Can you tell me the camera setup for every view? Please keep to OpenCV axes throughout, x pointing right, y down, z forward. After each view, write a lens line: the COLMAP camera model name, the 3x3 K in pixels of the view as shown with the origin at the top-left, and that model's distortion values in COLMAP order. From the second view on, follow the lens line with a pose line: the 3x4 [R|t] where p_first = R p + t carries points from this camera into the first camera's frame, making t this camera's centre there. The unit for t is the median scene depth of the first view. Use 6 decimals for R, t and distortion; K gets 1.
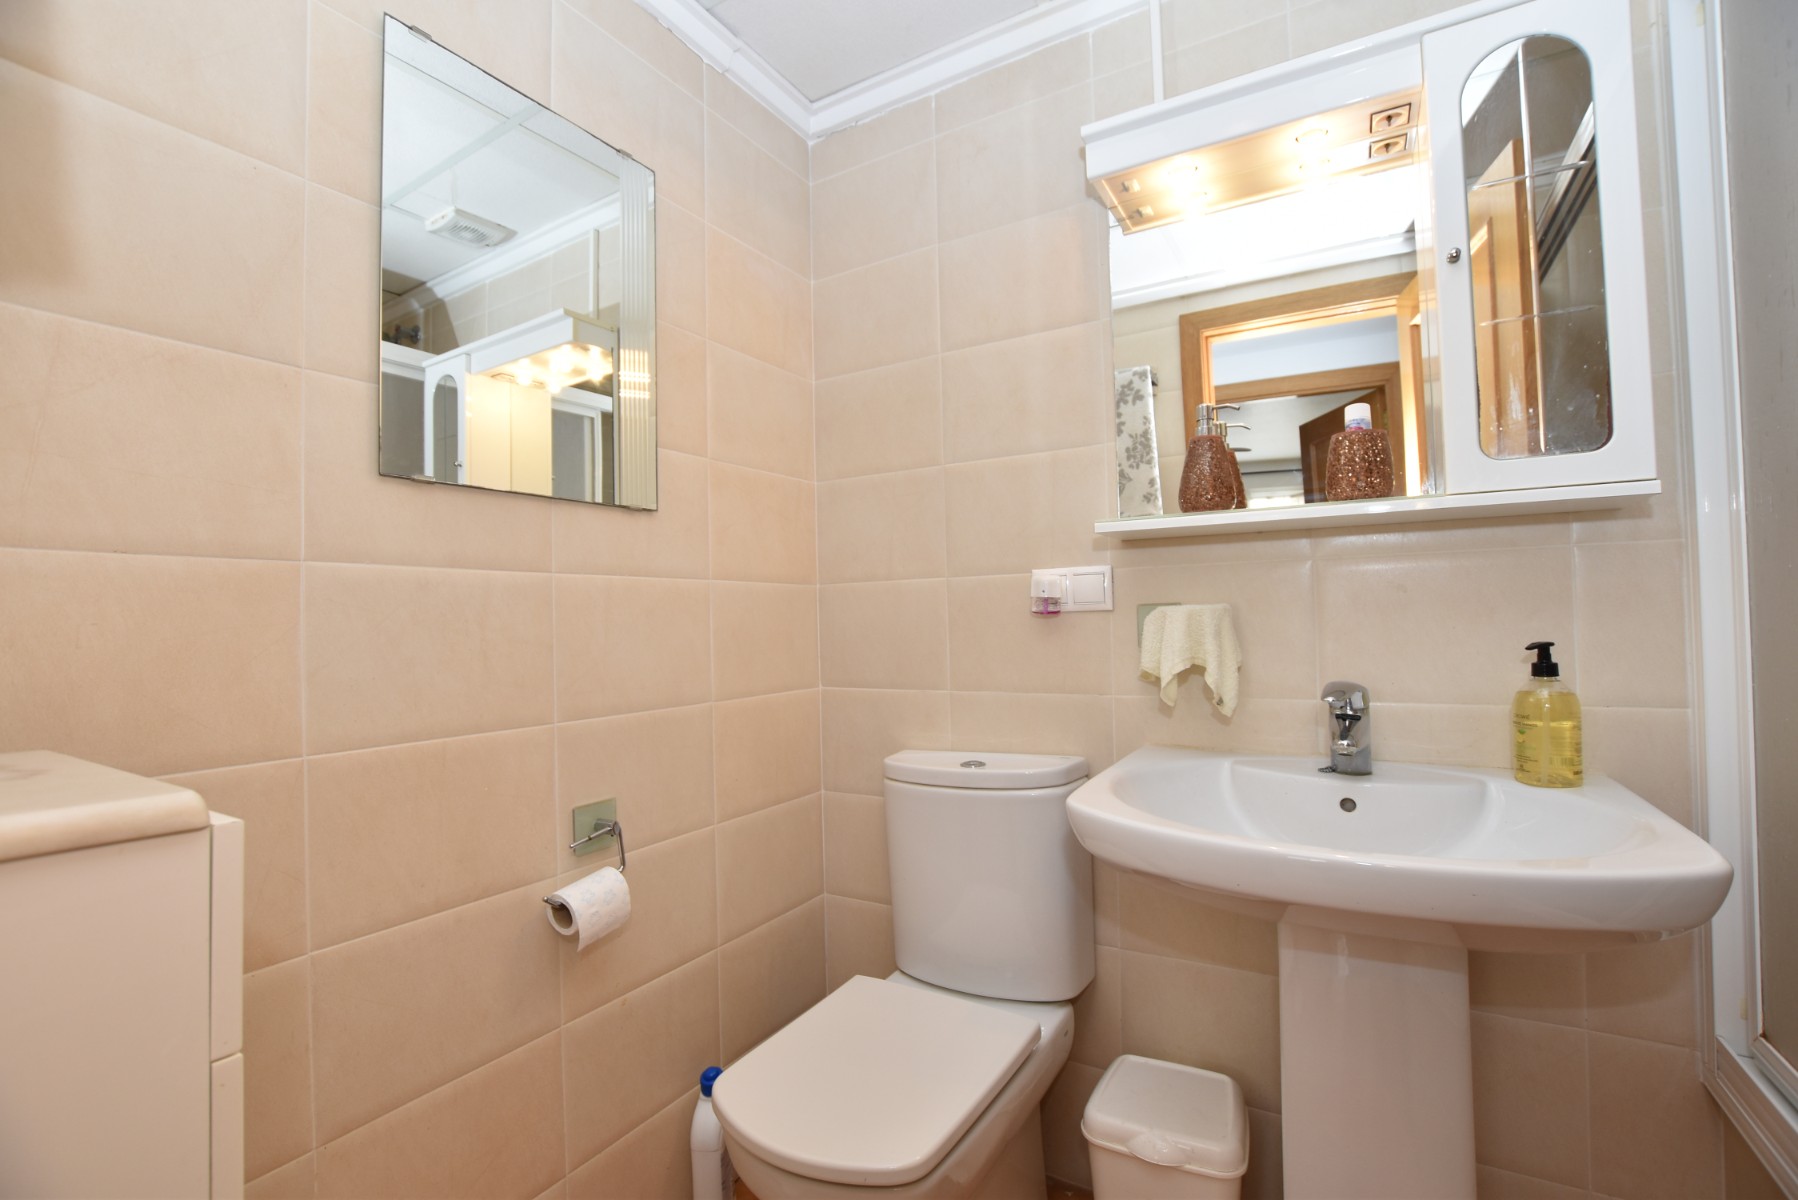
lens RADIAL K [[788.2, 0, 901.9], [0, 788.2, 603.6], [0, 0, 1]] dist [-0.034609, 0.006146]
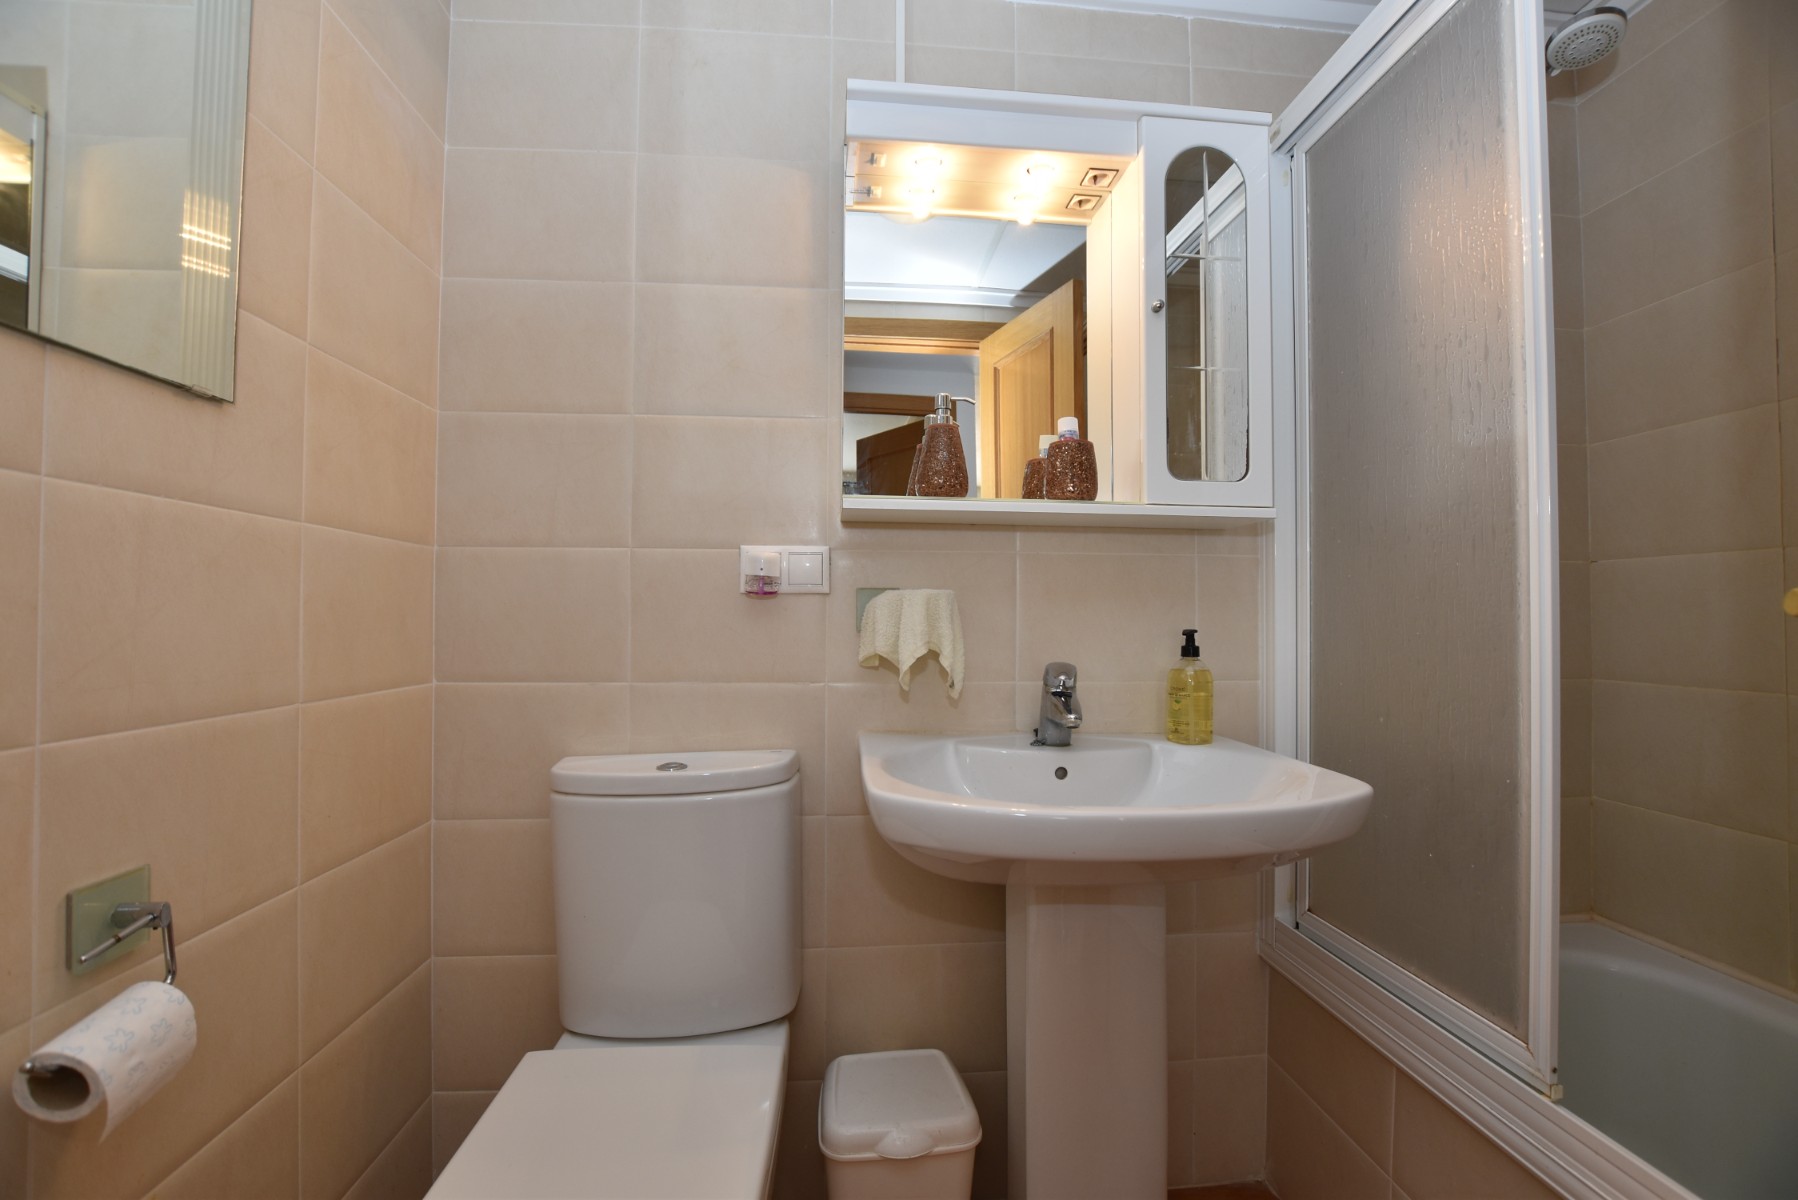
lens RADIAL K [[791.7, 0, 902.7], [0, 791.7, 603.1], [0, 0, 1]] dist [-0.038338, 0.008792]
pose [[0.815101, 0.037944, 0.578075, -0.241396], [-0.035688, 0.999246, -0.015268, 0.035724], [-0.578219, -0.008185, 0.815841, 0.186351]]
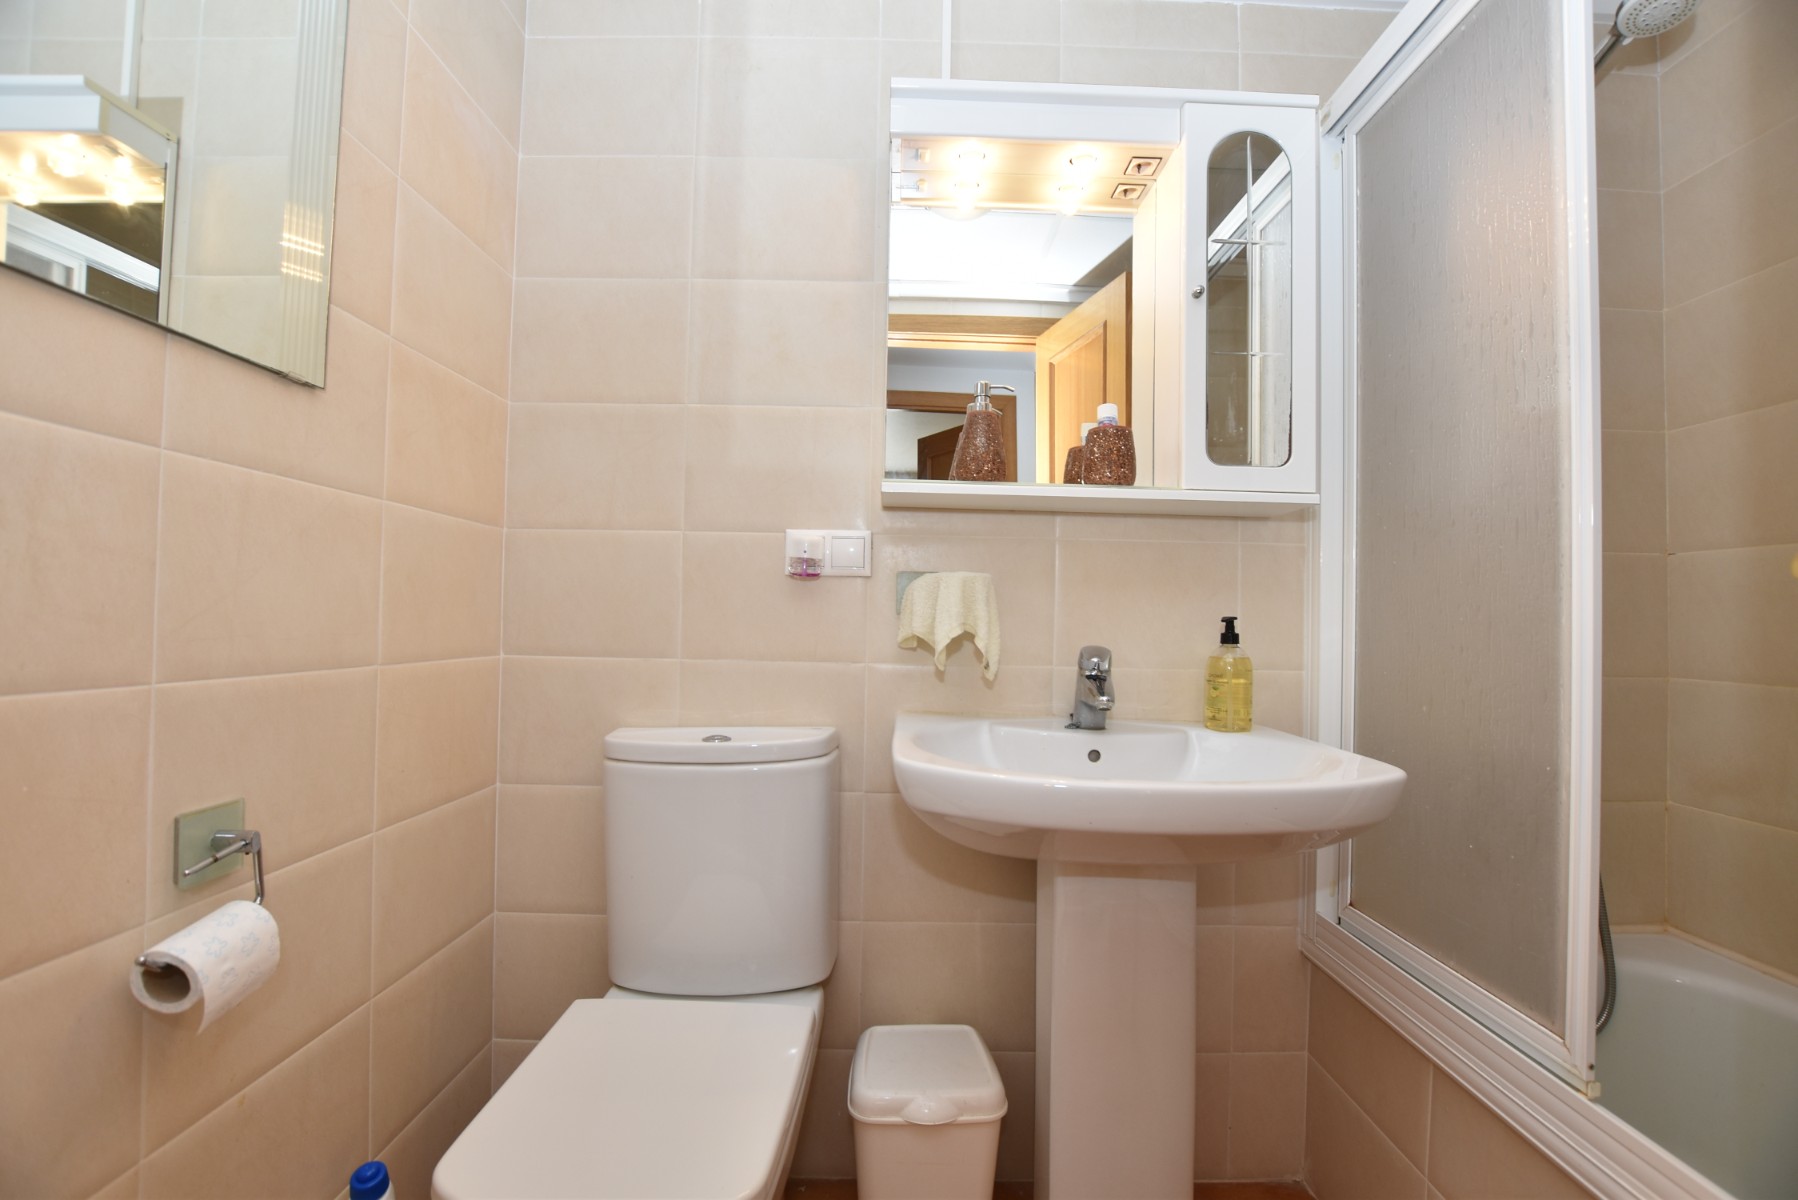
lens RADIAL K [[791.7, 0, 902.7], [0, 791.7, 603.1], [0, 0, 1]] dist [-0.038338, 0.008792]
pose [[0.860278, 0.051457, 0.507222, -0.223238], [-0.050947, 0.998590, -0.014897, 0.061186], [-0.507274, -0.013026, 0.861686, 0.142764]]
